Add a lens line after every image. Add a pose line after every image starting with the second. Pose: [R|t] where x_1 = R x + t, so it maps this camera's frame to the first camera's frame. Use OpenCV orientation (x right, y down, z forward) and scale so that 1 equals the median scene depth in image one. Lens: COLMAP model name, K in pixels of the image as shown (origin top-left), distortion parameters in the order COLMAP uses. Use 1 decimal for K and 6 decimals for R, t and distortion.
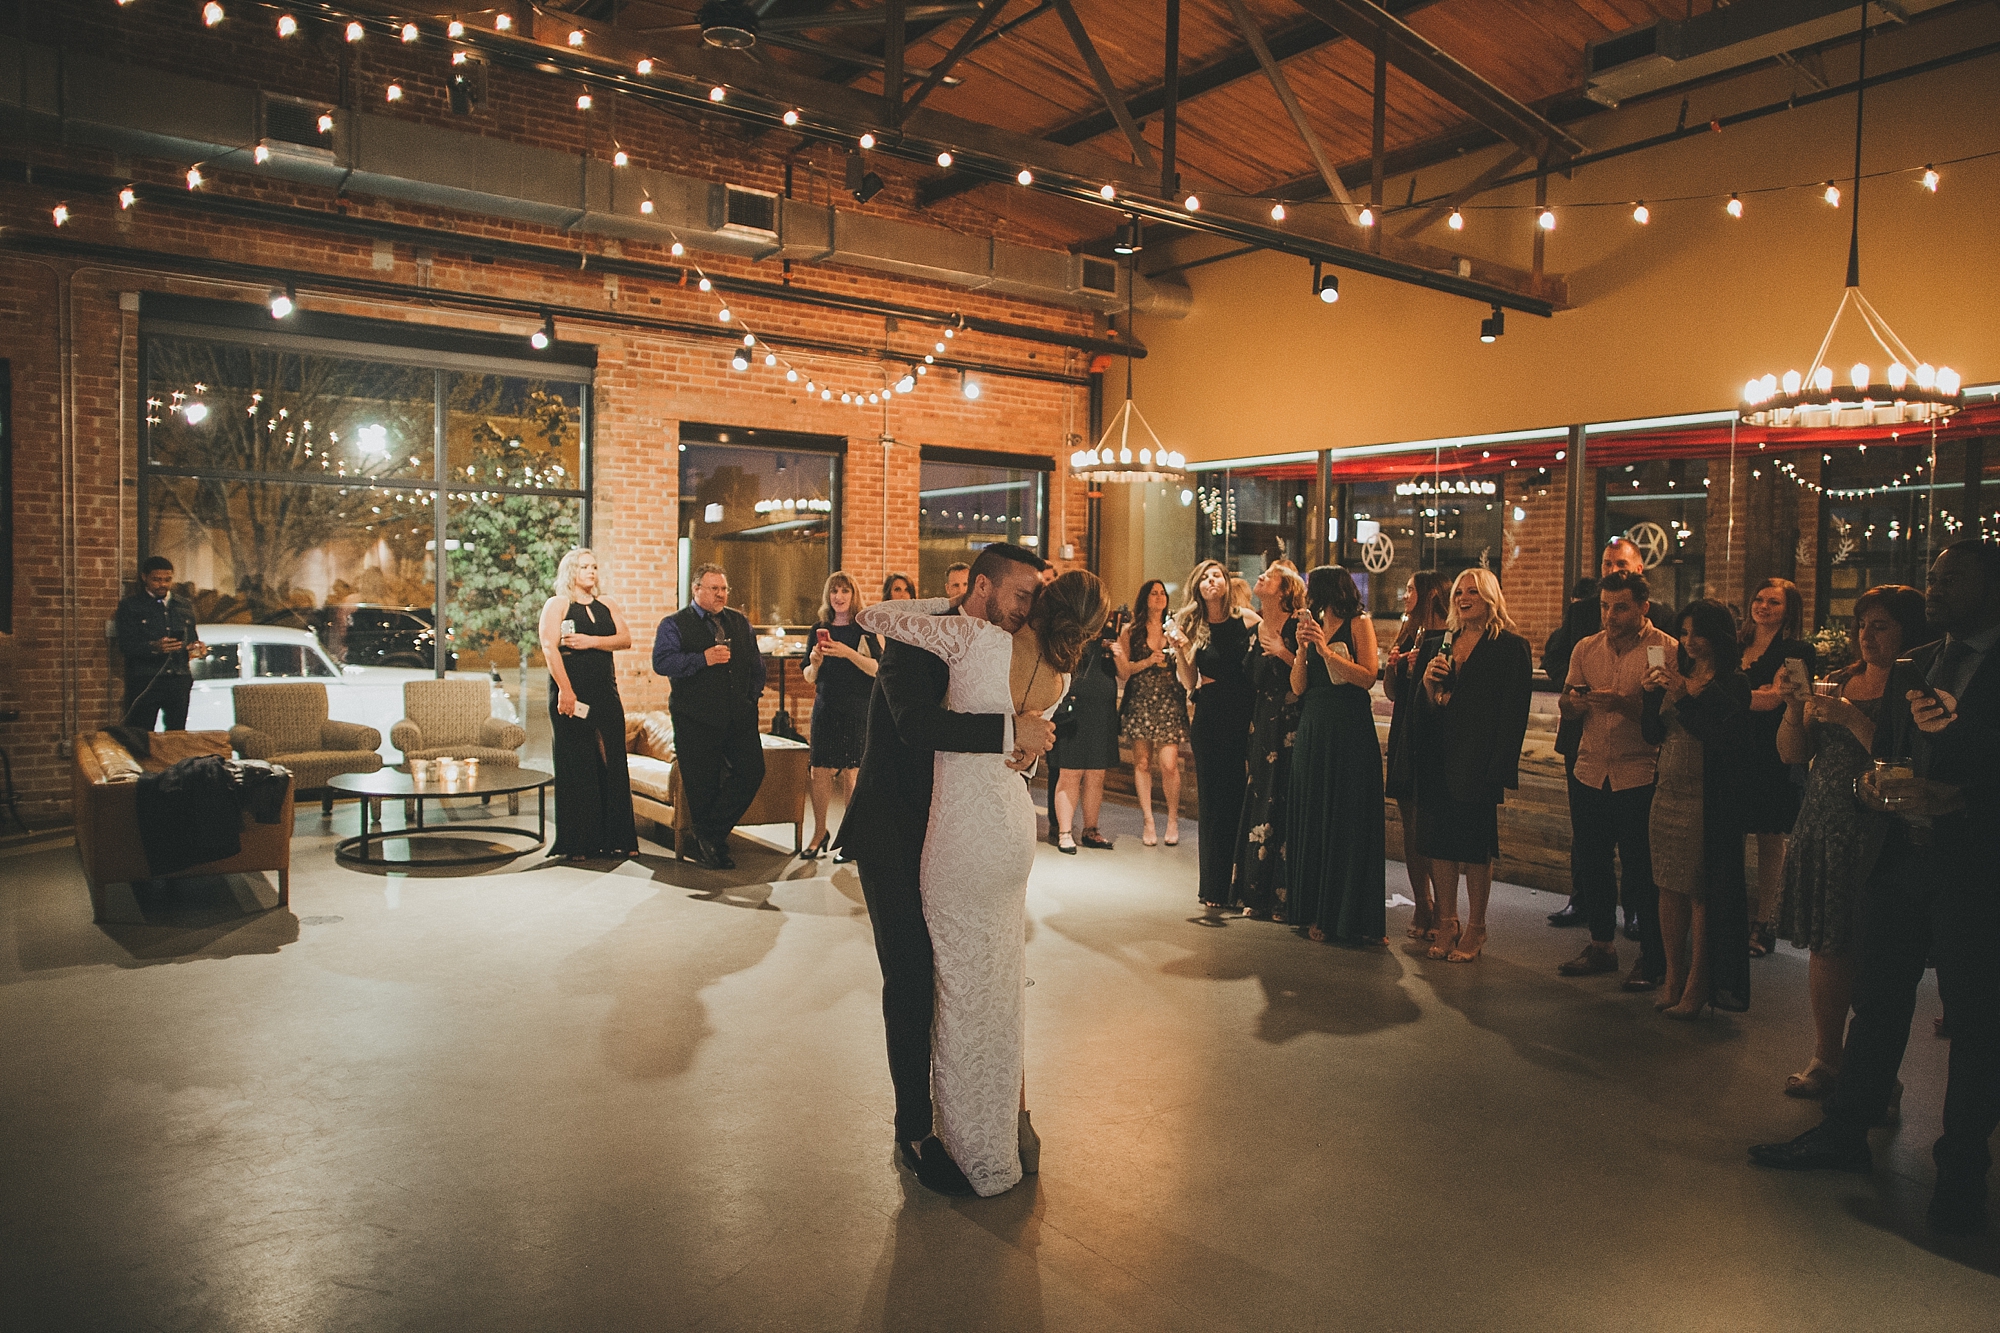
lens RADIAL K [[1369.7, 0, 1000.0], [0, 1369.7, 666.5], [0, 0, 1]] dist [-0.053211, 0.050356]
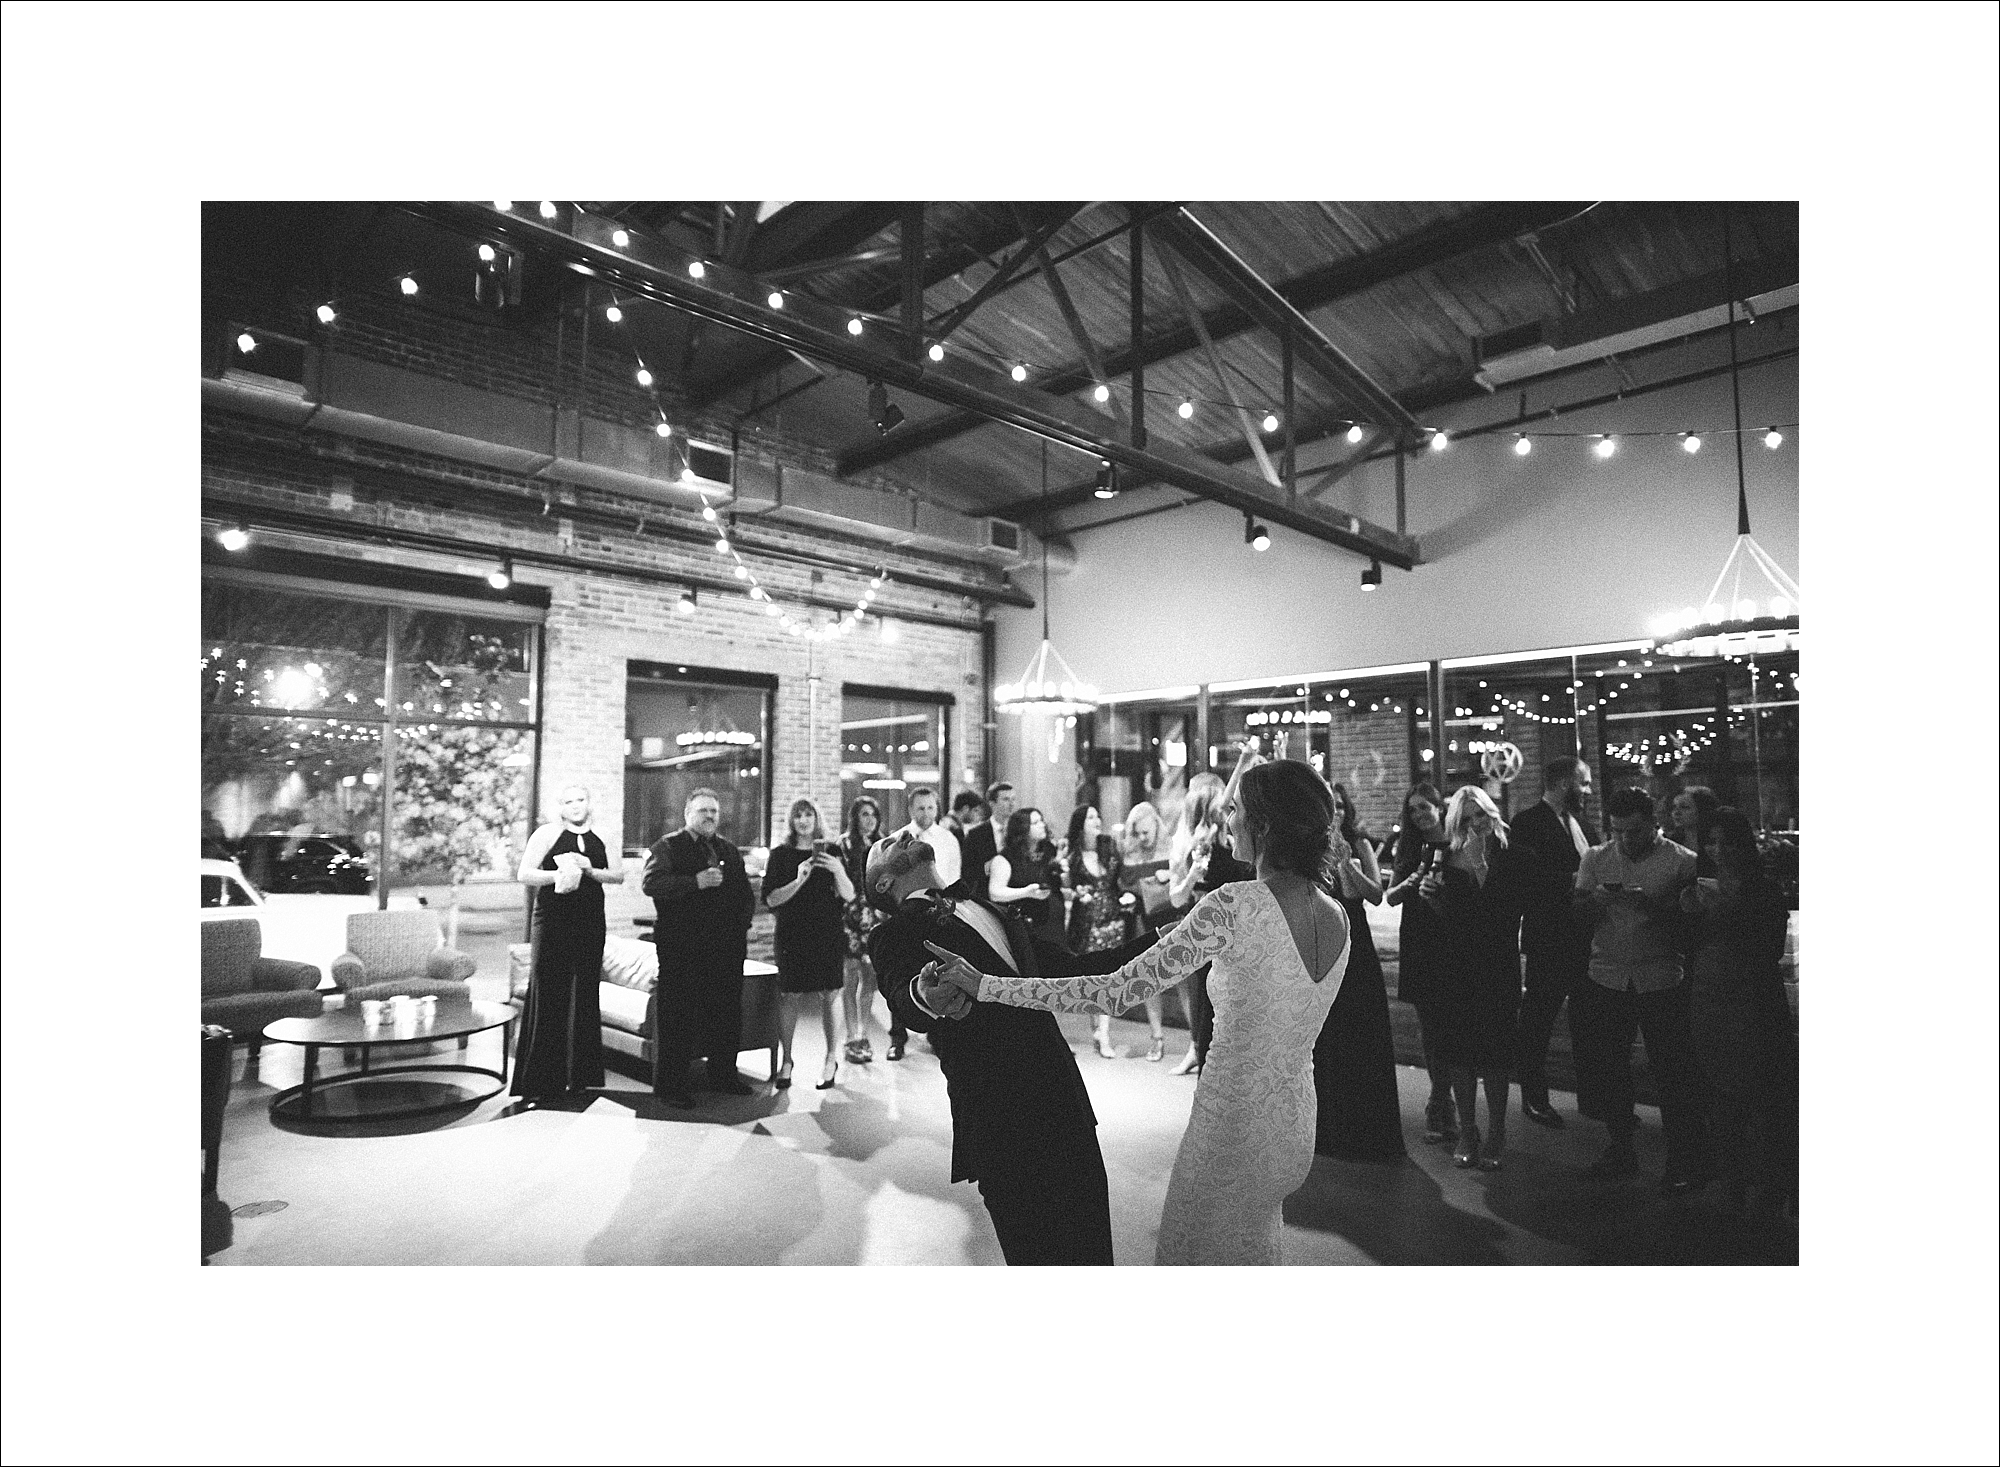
lens RADIAL K [[1097.1, 0, 1000.0], [0, 1097.1, 733.5], [0, 0, 1]] dist [-0.055529, 0.053517]
pose [[0.987625, -0.007704, 0.156647, -0.081663], [0.026840, 0.992361, -0.120414, -0.010695], [-0.154523, 0.123128, 0.980287, 0.123119]]
